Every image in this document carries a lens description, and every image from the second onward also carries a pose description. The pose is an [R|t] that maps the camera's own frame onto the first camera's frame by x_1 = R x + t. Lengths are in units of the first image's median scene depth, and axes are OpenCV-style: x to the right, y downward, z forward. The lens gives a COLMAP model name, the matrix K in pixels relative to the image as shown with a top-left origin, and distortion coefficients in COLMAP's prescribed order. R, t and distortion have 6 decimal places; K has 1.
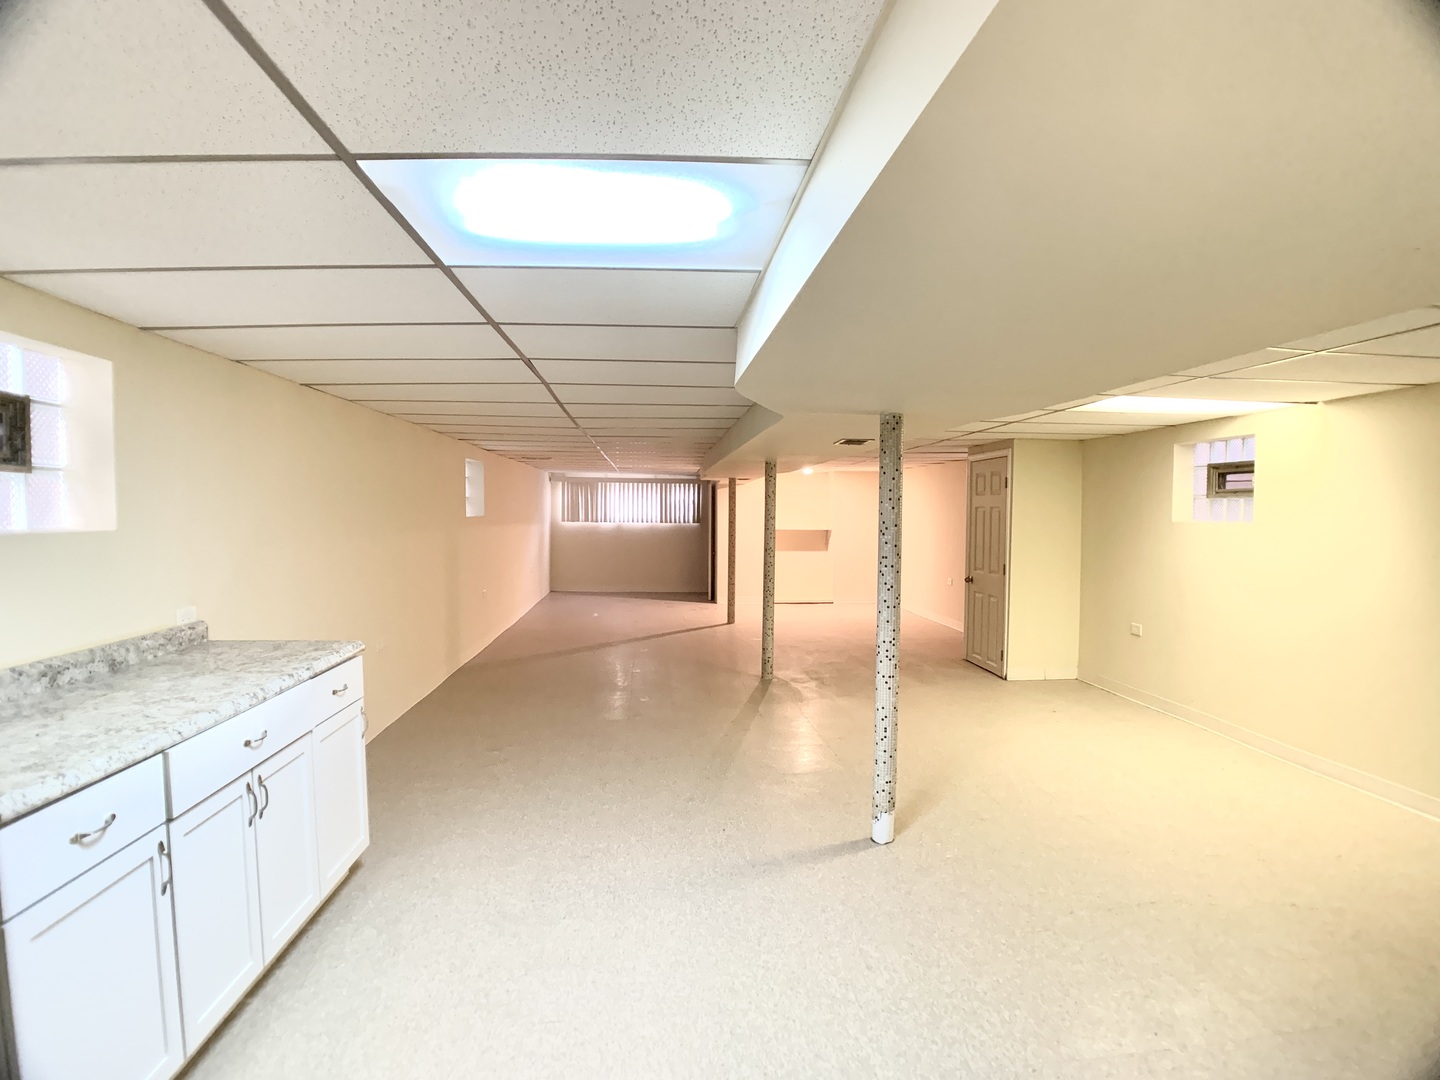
lens RADIAL K [[755.6, 0, 720.0], [0, 755.6, 540.0], [0, 0, 1]] dist [-0.078389, 0.000008]
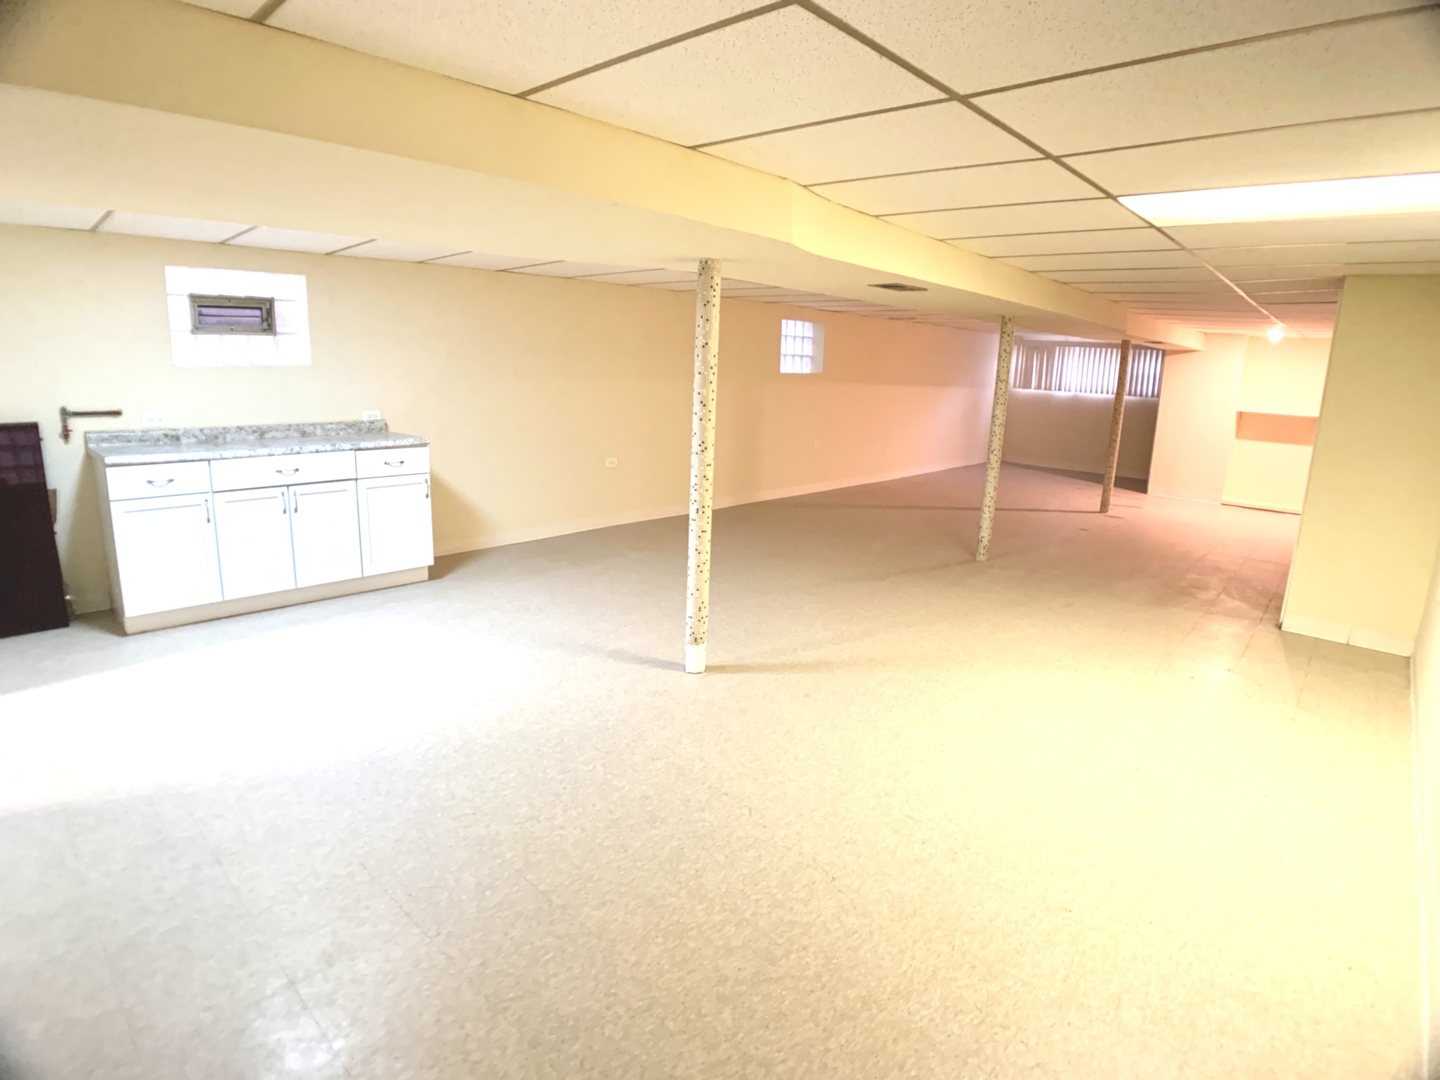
lens RADIAL K [[769.5, 0, 720.0], [0, 769.5, 540.0], [0, 0, 1]] dist [-0.110371, -0.000098]
pose [[0.671887, 0.175550, -0.719549, 0.438381], [-0.052264, 0.980320, 0.190369, 0.003898], [0.738808, -0.090300, 0.667839, 0.136179]]
